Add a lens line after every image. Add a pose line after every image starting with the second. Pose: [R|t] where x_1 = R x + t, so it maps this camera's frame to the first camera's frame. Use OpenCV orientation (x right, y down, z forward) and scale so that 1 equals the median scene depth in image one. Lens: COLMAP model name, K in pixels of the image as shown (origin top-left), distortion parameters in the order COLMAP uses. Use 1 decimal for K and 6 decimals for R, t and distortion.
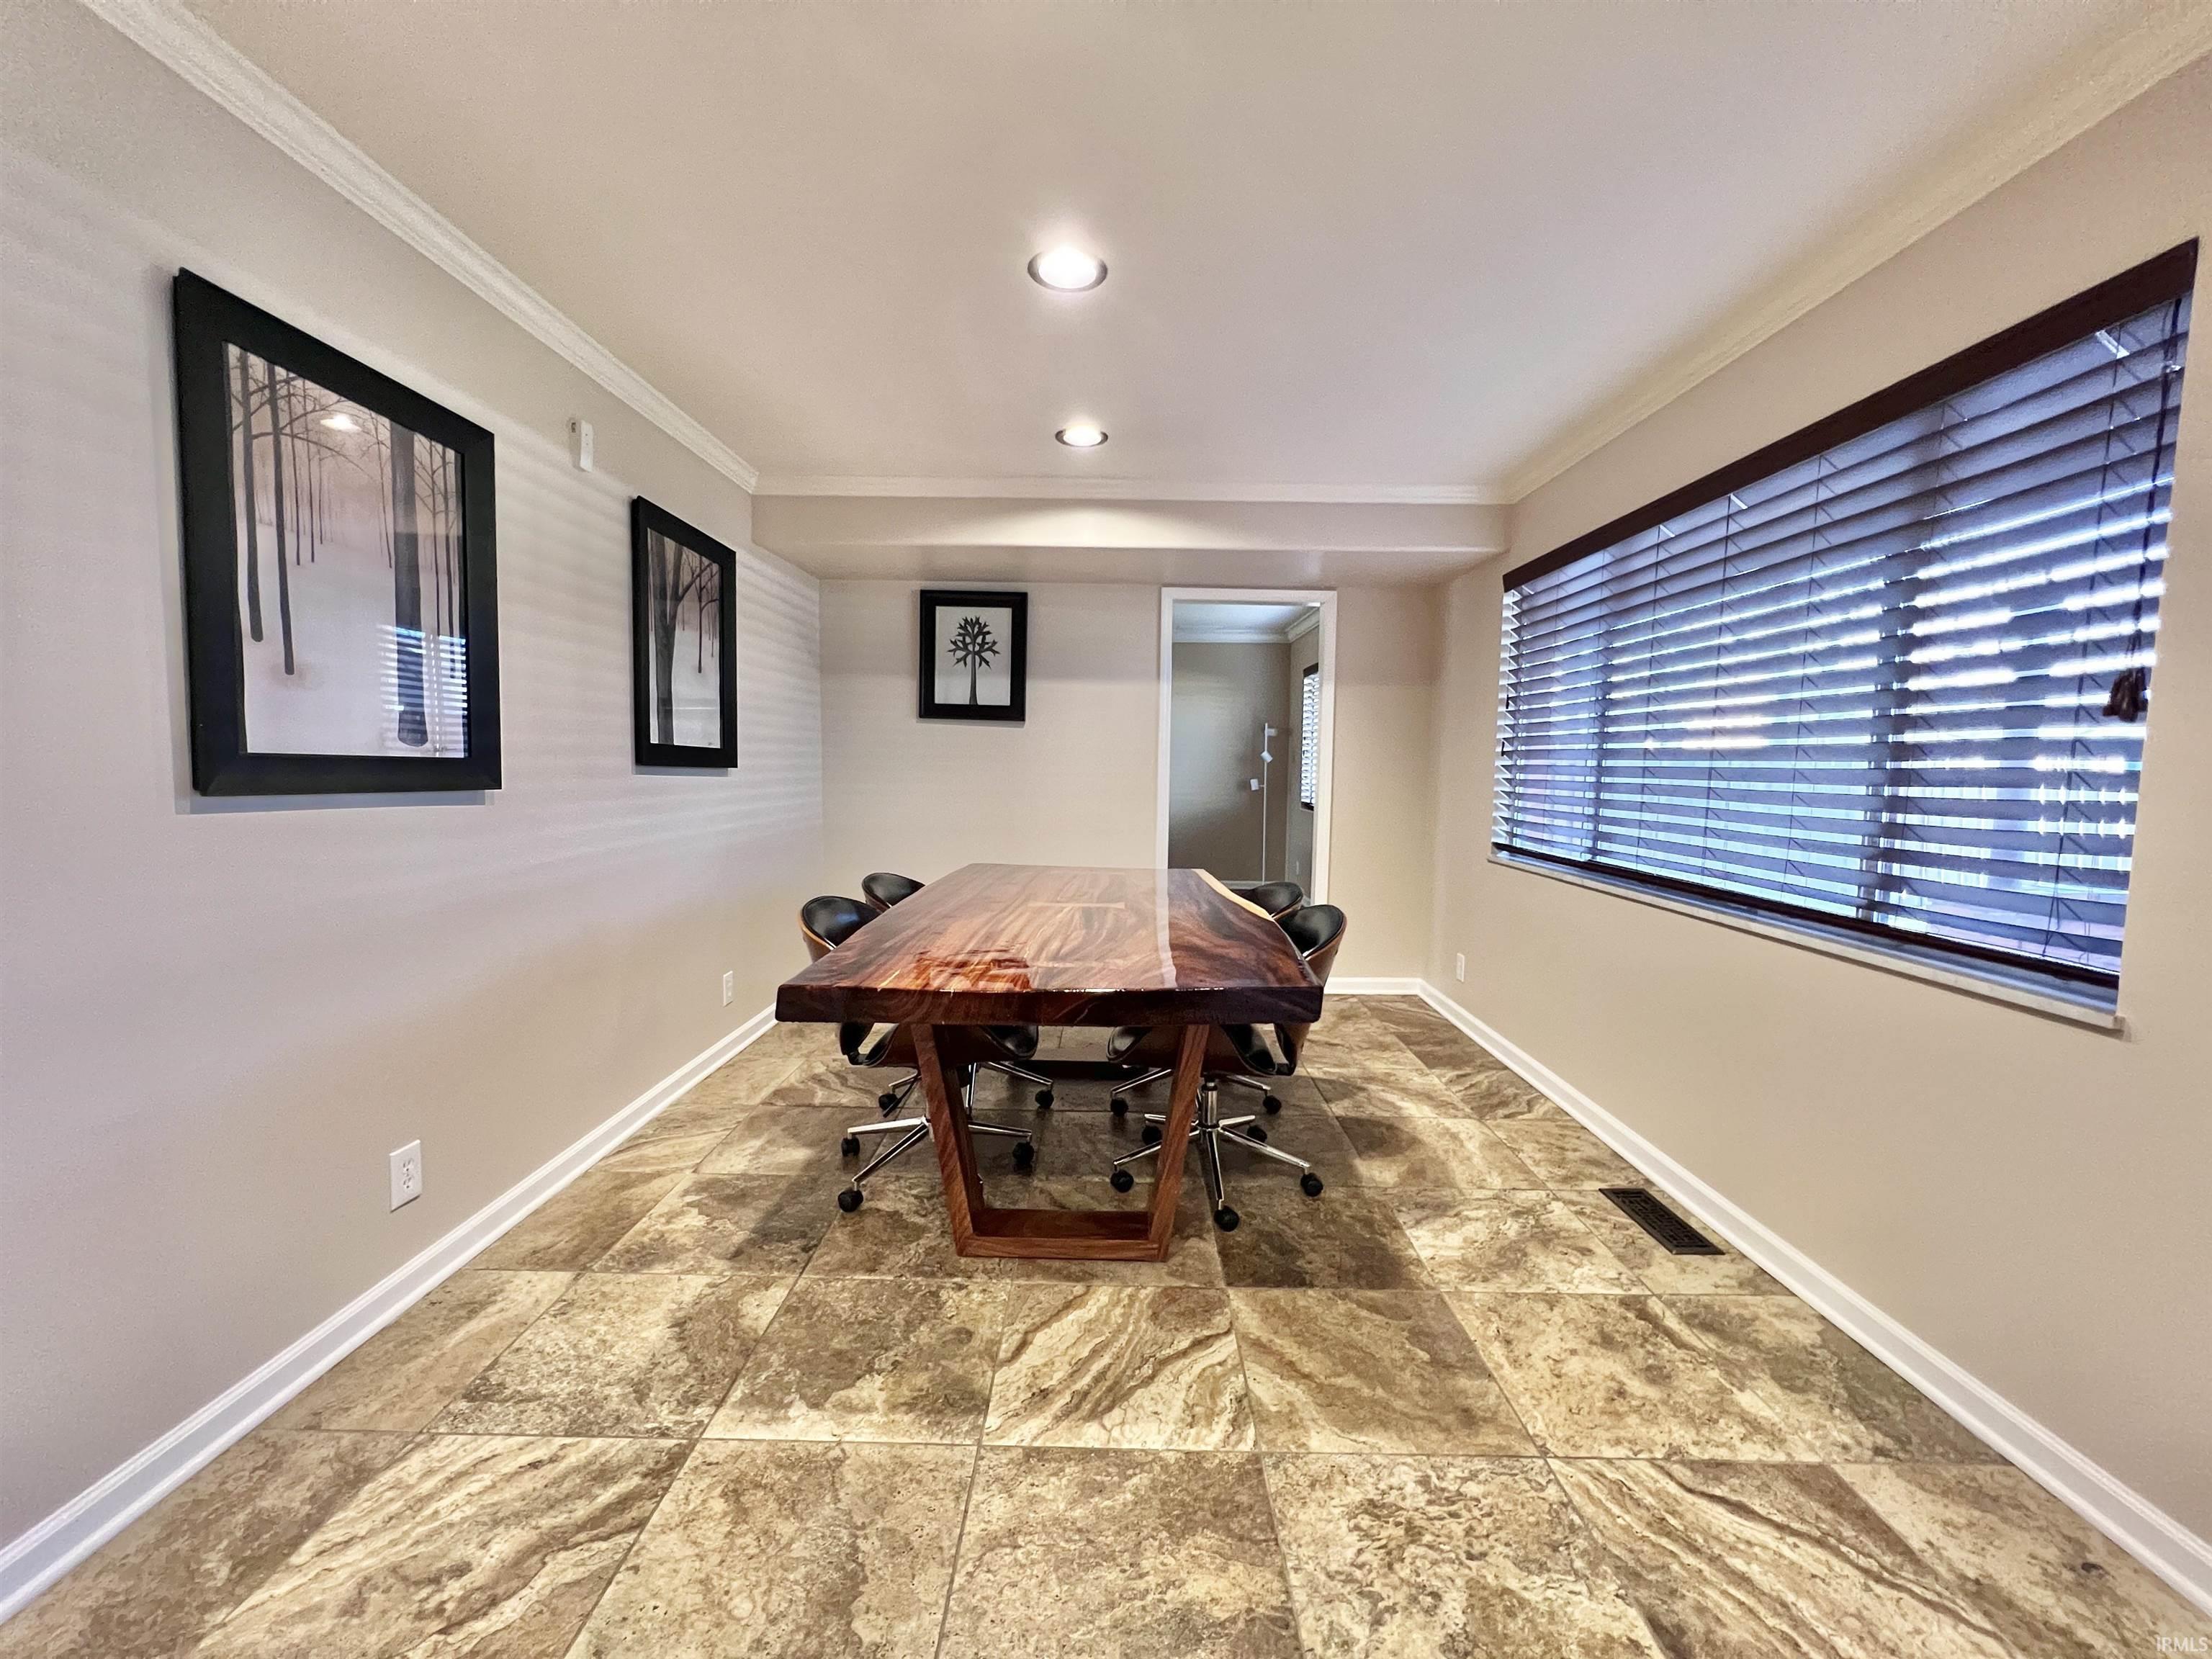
lens RADIAL K [[885.0, 0, 1112.1], [0, 885.0, 834.1], [0, 0, 1]] dist [-0.002132, 0.000723]
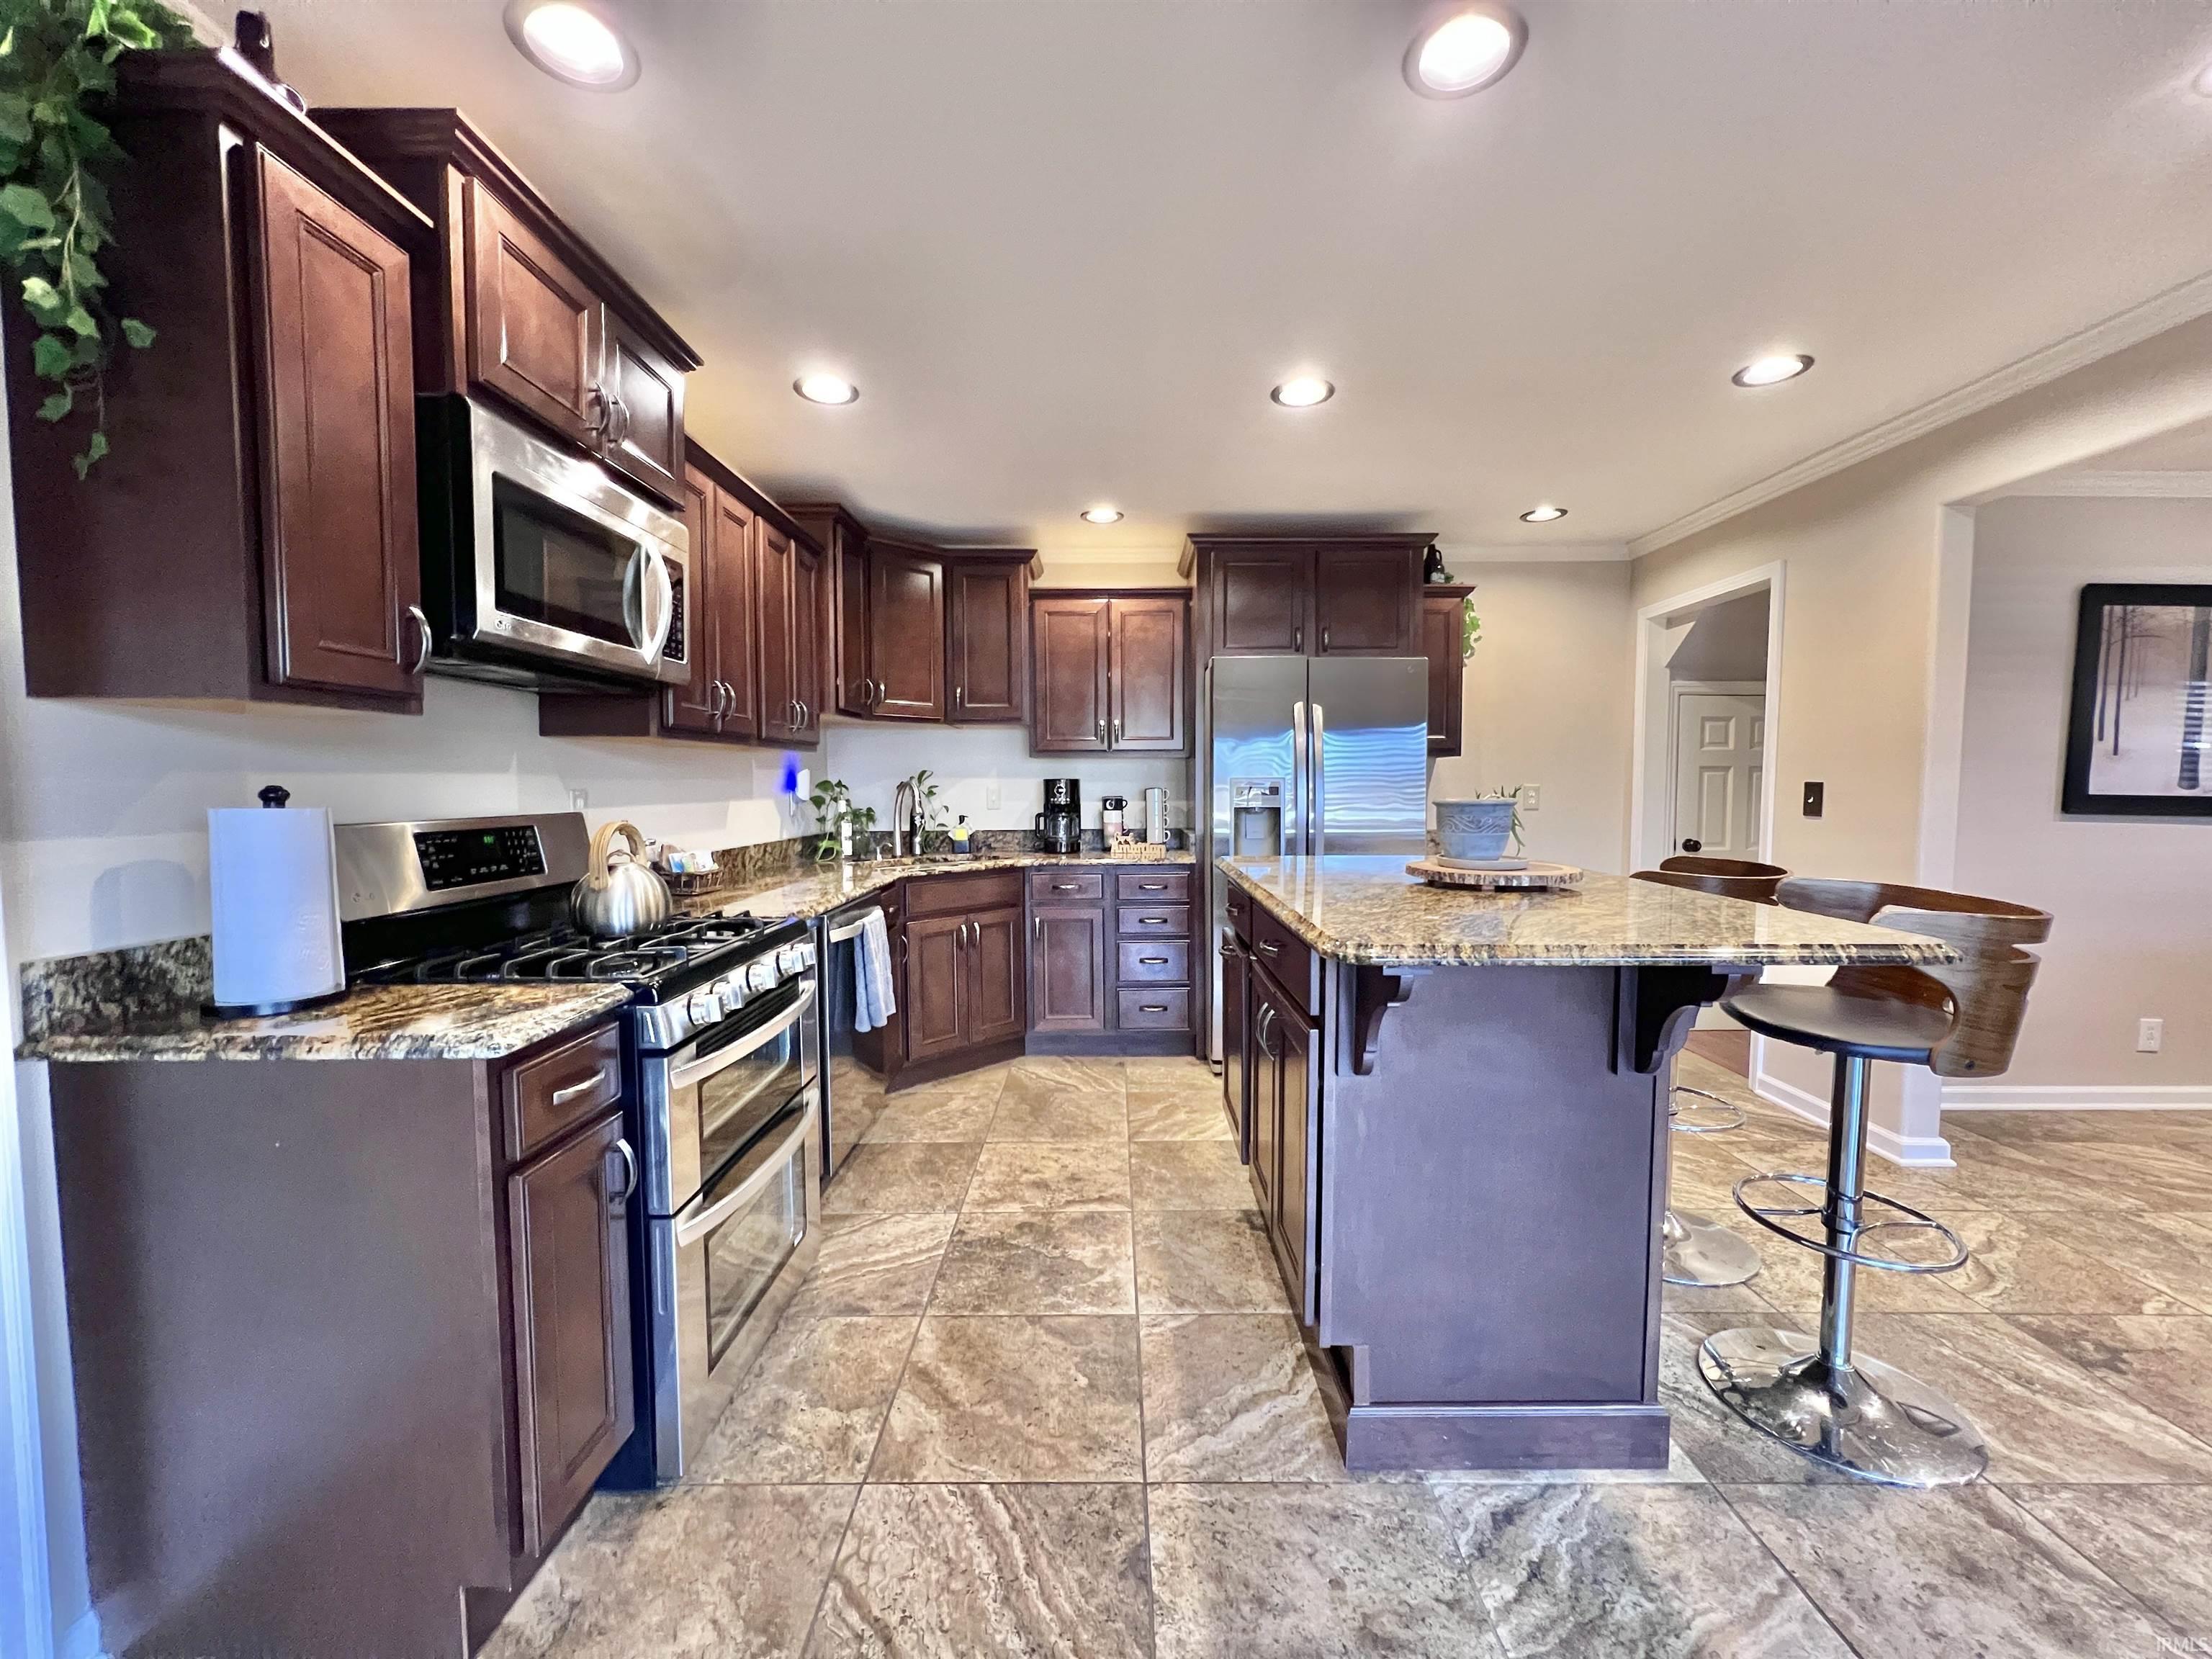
lens RADIAL K [[885.0, 0, 1112.1], [0, 885.0, 834.1], [0, 0, 1]] dist [-0.002132, 0.000723]
pose [[0.005592, 0.042235, -0.999092, 0.912553], [-0.084313, 0.995570, 0.041614, 0.091411], [0.996424, 0.084004, 0.009129, -1.085802]]
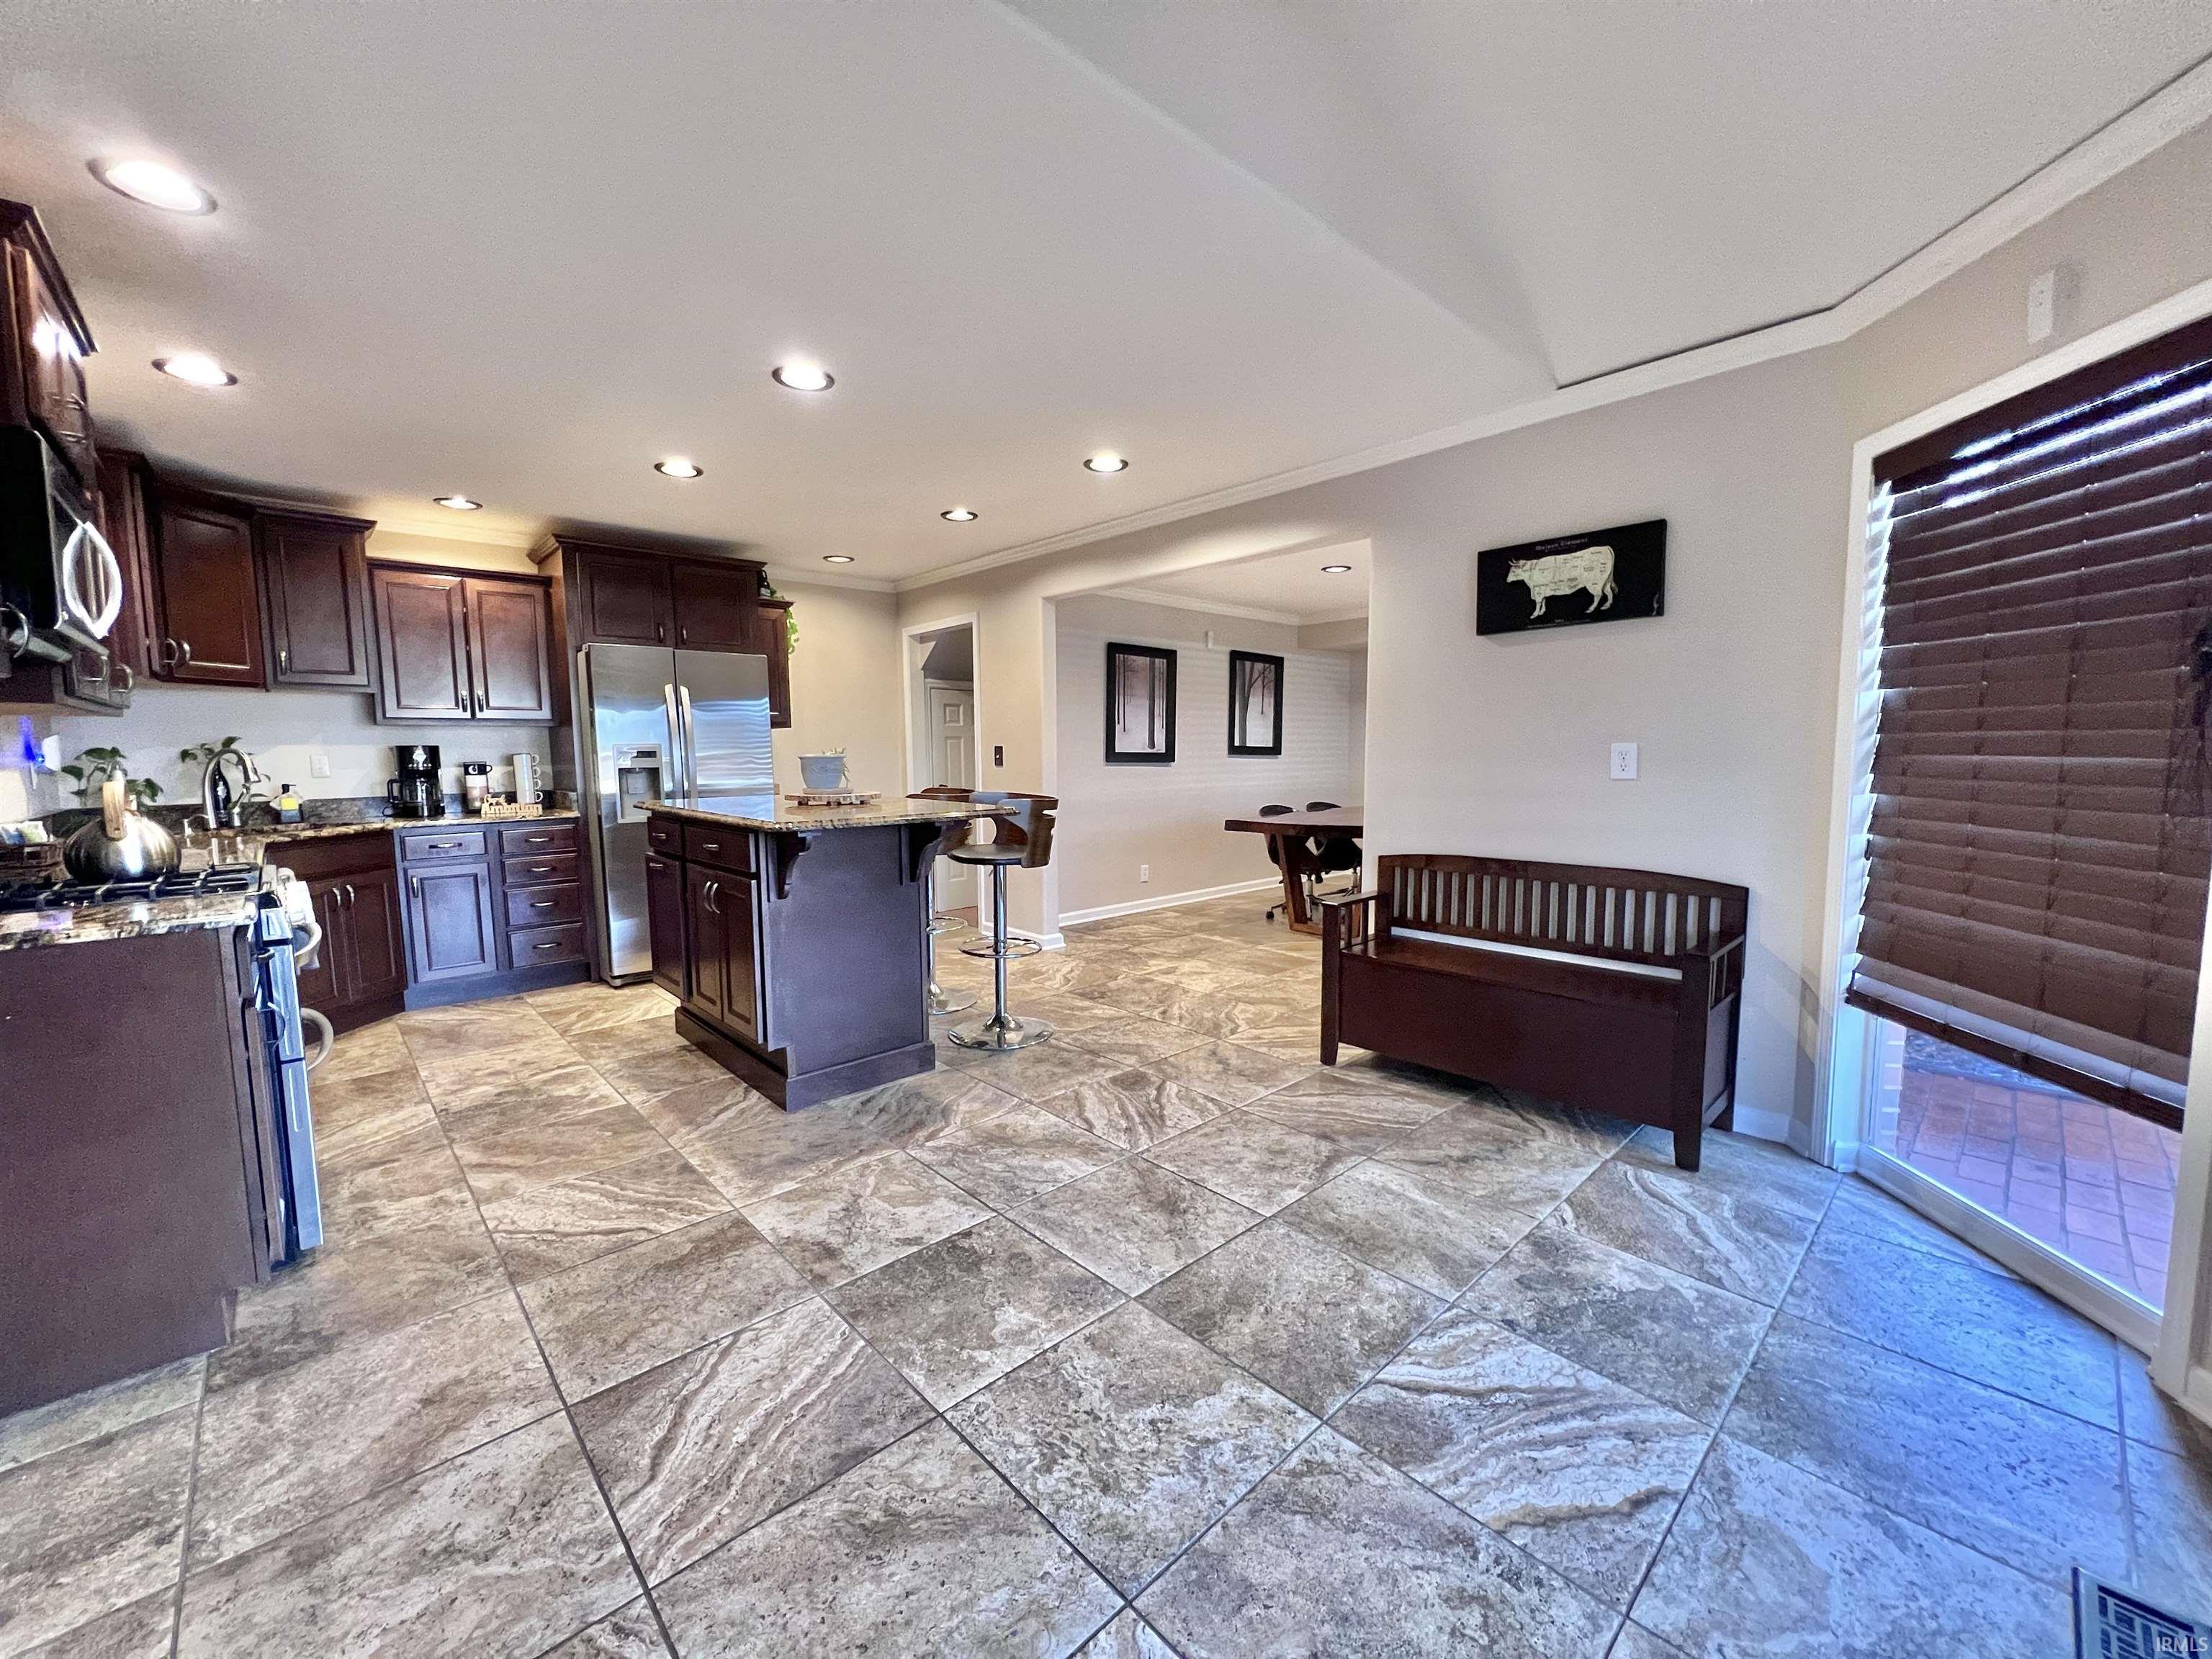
lens RADIAL K [[885.0, 0, 1112.1], [0, 885.0, 834.1], [0, 0, 1]] dist [-0.002132, 0.000723]
pose [[0.688580, 0.048830, -0.723514, 1.601972], [-0.043540, 0.998714, 0.025965, 0.147374], [0.723852, 0.013623, 0.689821, -1.472906]]
